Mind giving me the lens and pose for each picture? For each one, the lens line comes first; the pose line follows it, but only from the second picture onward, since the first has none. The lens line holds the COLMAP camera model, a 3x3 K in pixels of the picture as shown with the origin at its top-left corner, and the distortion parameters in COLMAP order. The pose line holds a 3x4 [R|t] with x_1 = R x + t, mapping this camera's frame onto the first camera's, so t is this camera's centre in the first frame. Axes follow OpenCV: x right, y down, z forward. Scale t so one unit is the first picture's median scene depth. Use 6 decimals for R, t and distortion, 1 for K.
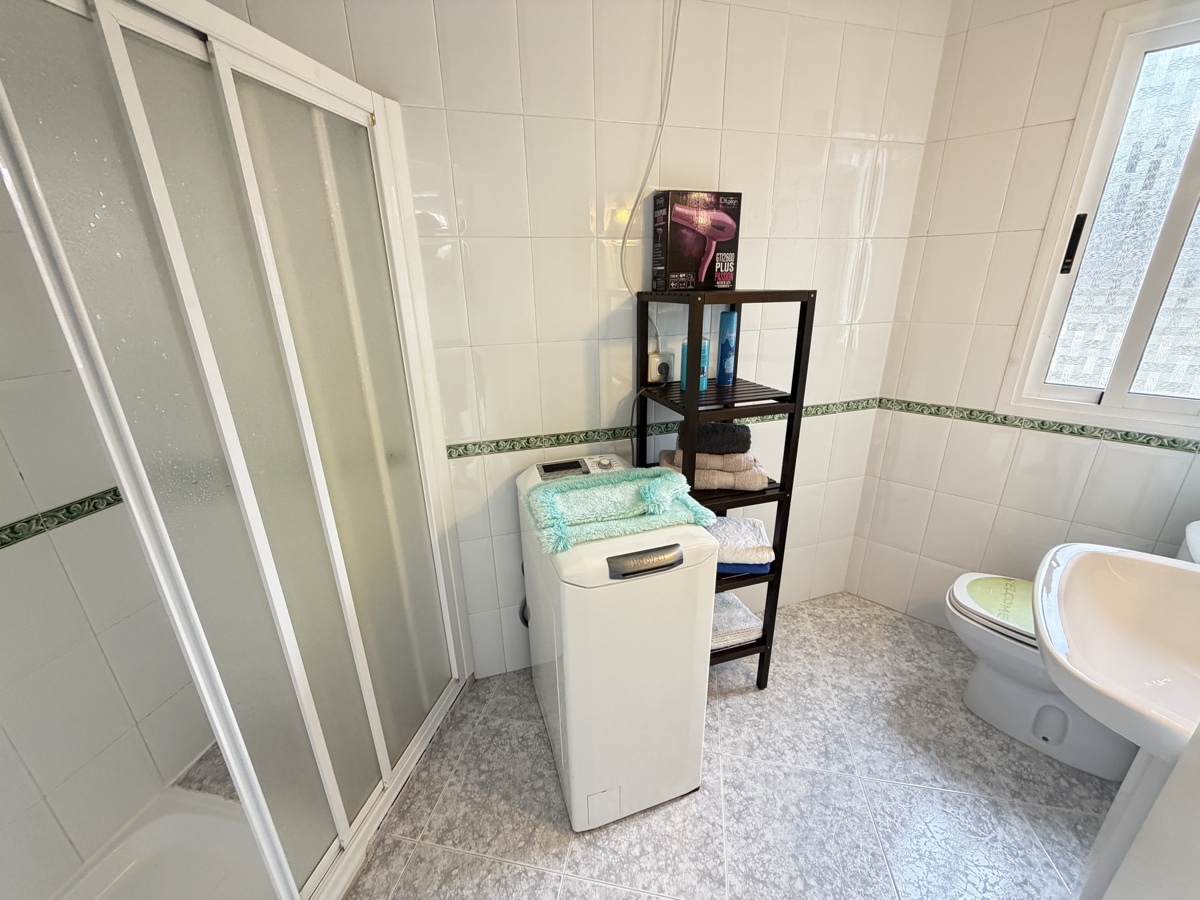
lens RADIAL K [[480.1, 0, 598.9], [0, 480.1, 452.9], [0, 0, 1]] dist [0.002560, -0.000068]
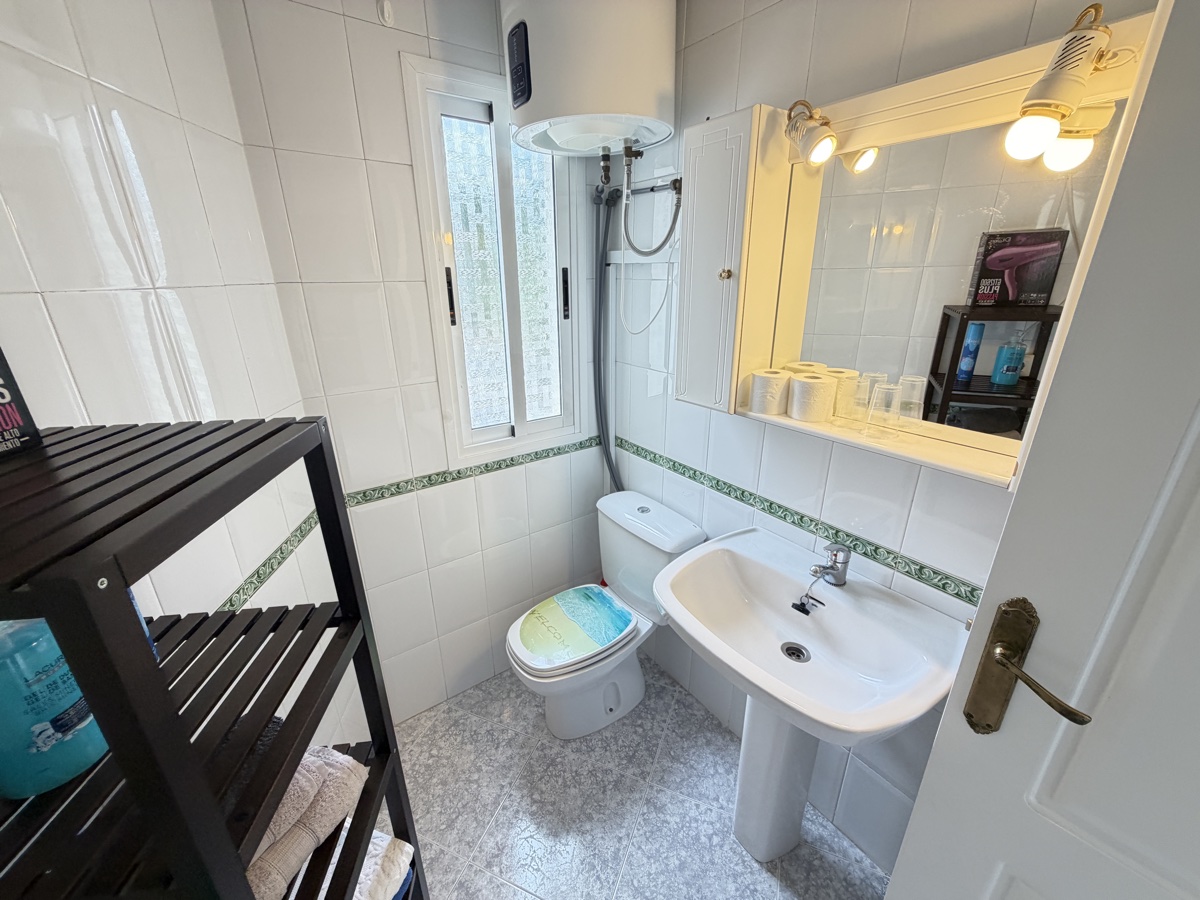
lens RADIAL K [[480.1, 0, 598.9], [0, 480.1, 452.9], [0, 0, 1]] dist [0.002560, -0.000068]
pose [[0.200973, -0.325584, 0.923907, 0.030423], [0.337041, 0.908551, 0.246858, -0.255935], [-0.919790, 0.261783, 0.292329, 0.464821]]
